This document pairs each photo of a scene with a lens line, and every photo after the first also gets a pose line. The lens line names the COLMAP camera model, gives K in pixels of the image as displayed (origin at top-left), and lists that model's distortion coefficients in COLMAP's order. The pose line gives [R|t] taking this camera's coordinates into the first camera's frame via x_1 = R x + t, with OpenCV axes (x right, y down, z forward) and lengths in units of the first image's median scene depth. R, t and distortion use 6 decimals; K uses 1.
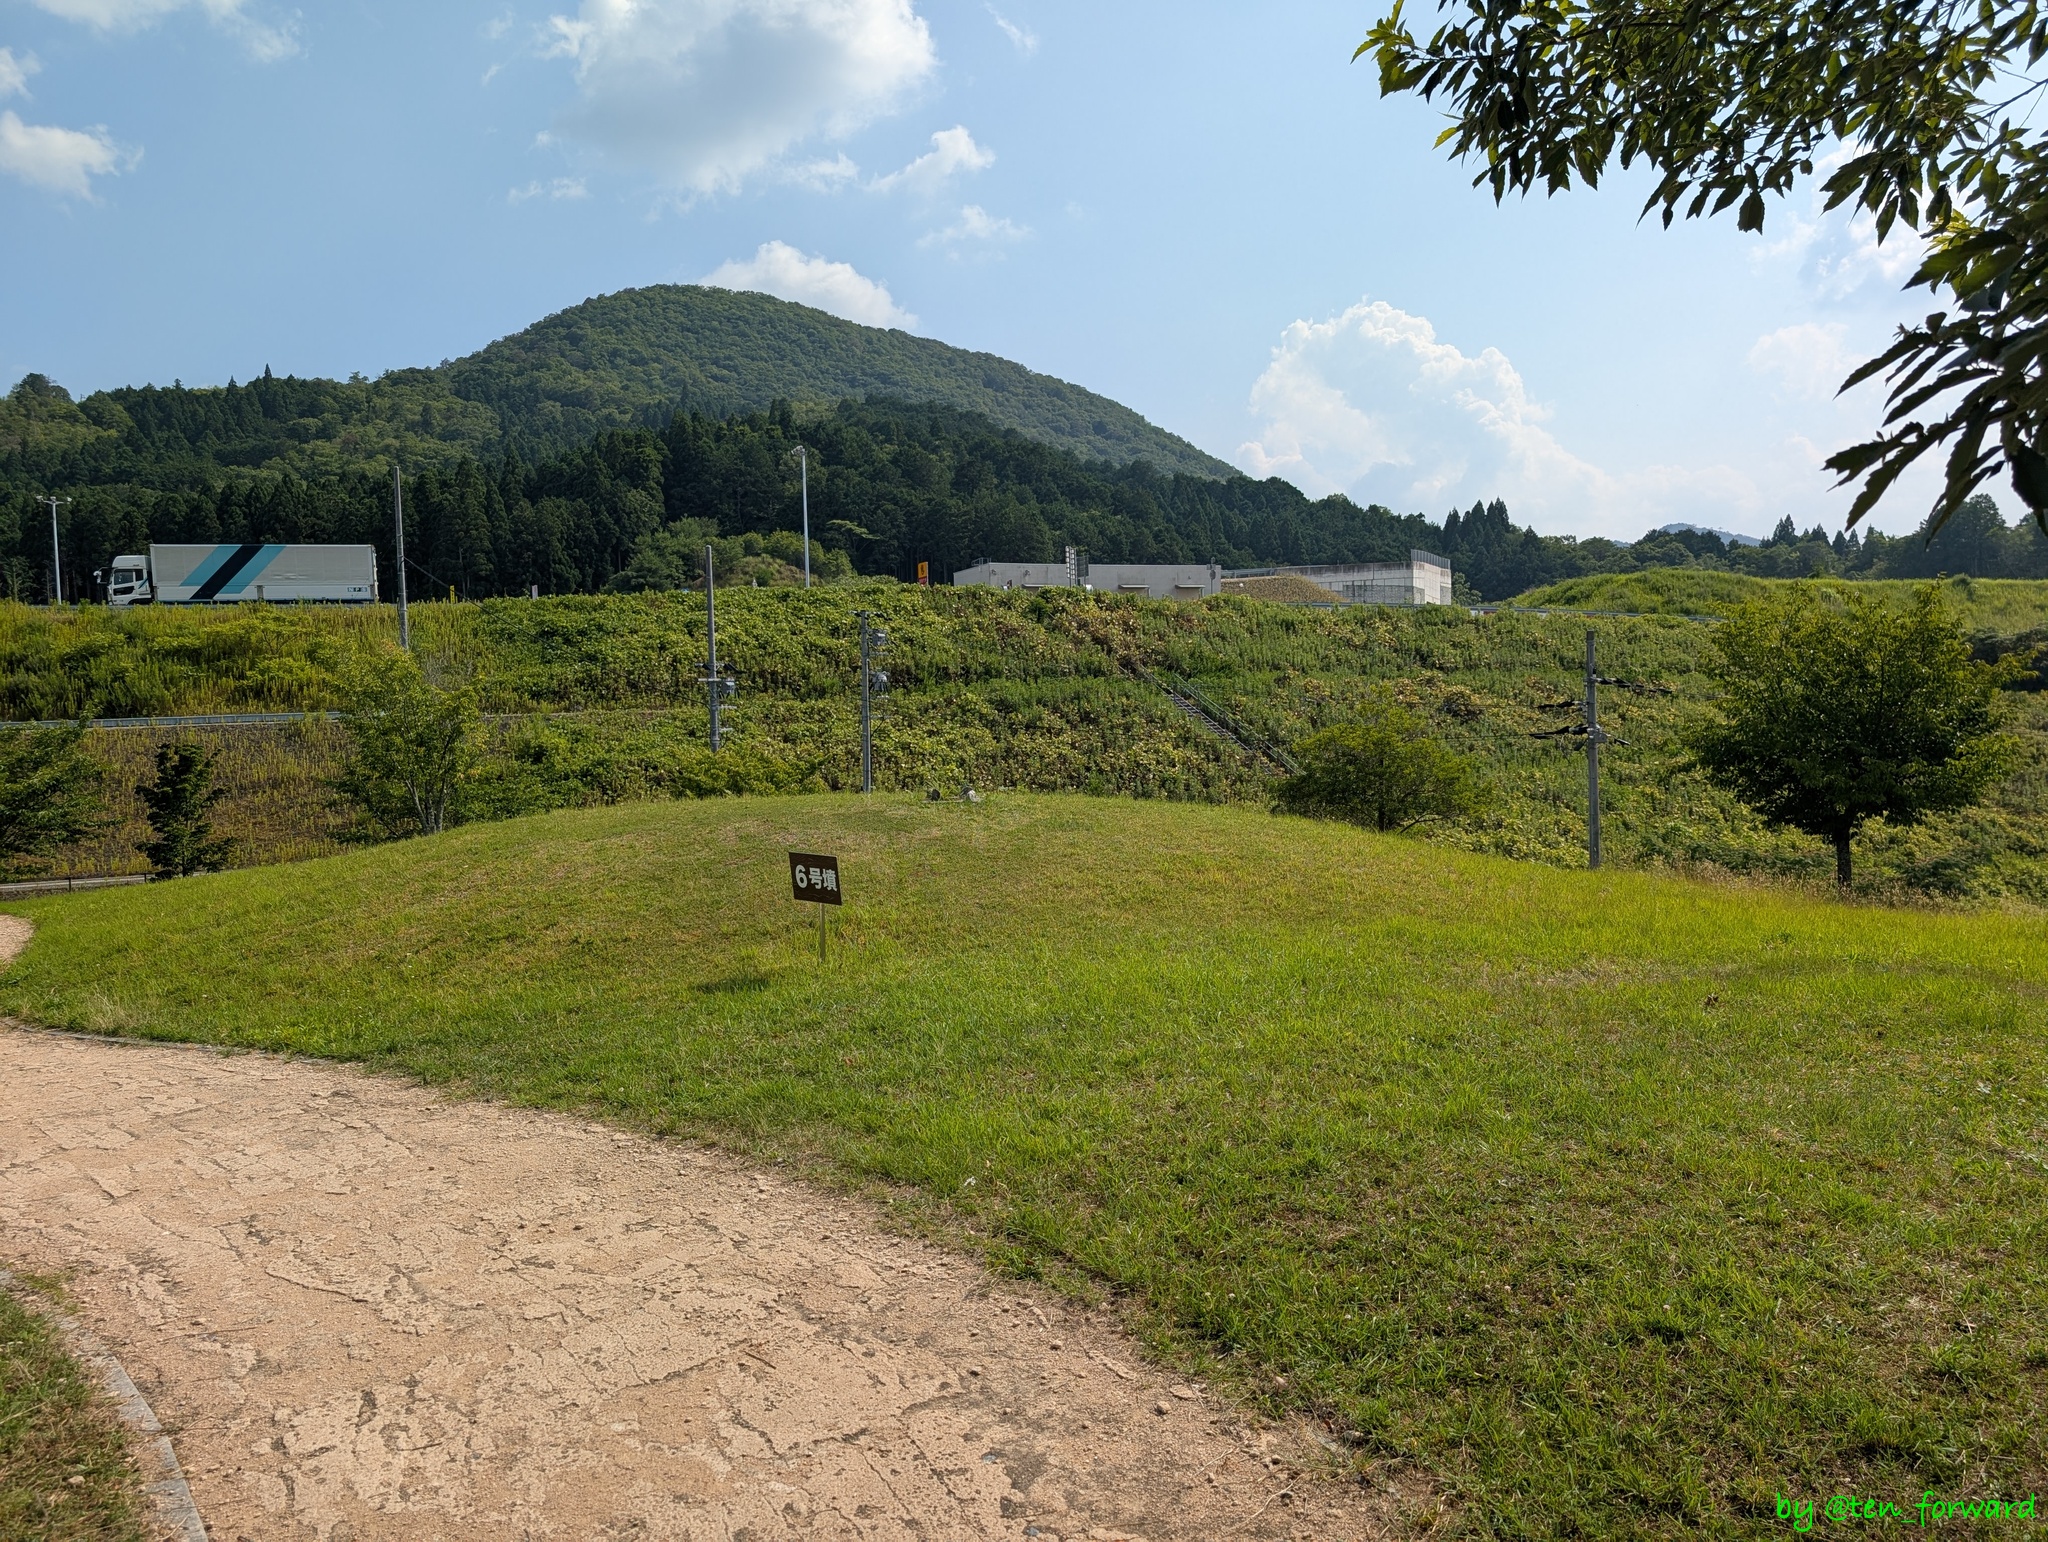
lens RADIAL K [[1477.7, 0, 1015.4], [0, 1477.7, 795.0], [0, 0, 1]] dist [0.012893, -0.007989]
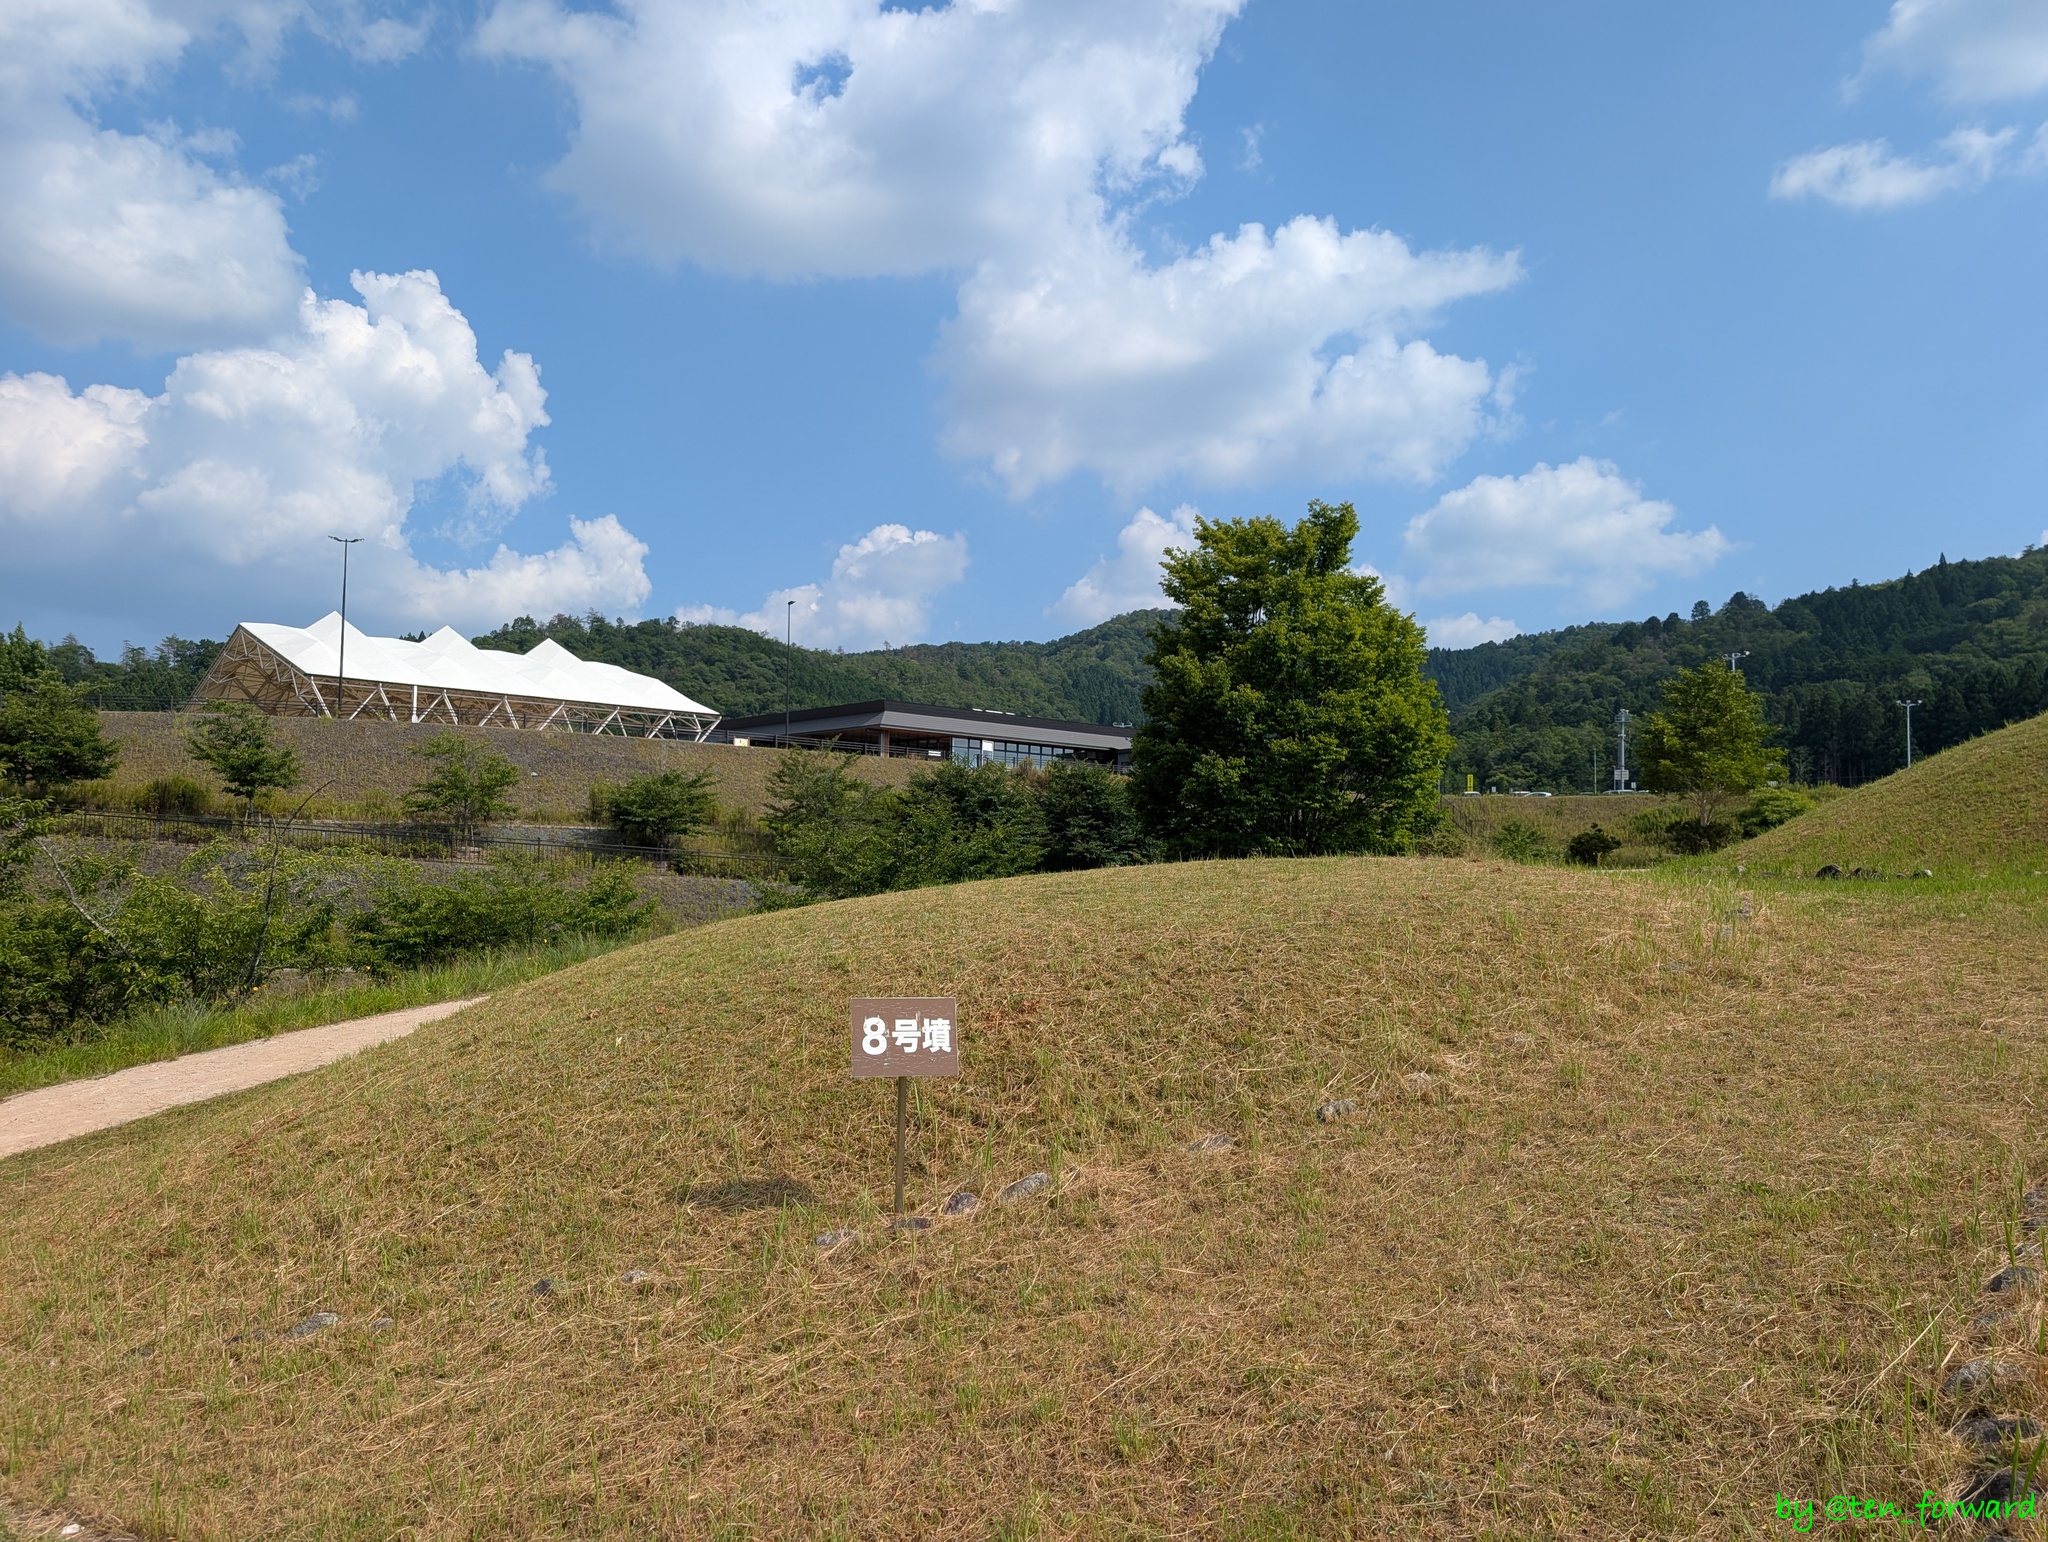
lens RADIAL K [[1485.1, 0, 1022.5], [0, 1485.1, 778.5], [0, 0, 1]] dist [0.038215, -0.041606]
pose [[0.558422, -0.028175, -0.829078, 0.005770], [-0.080471, 0.992870, -0.087943, 0.013479], [0.825645, 0.115826, 0.552173, -0.102903]]
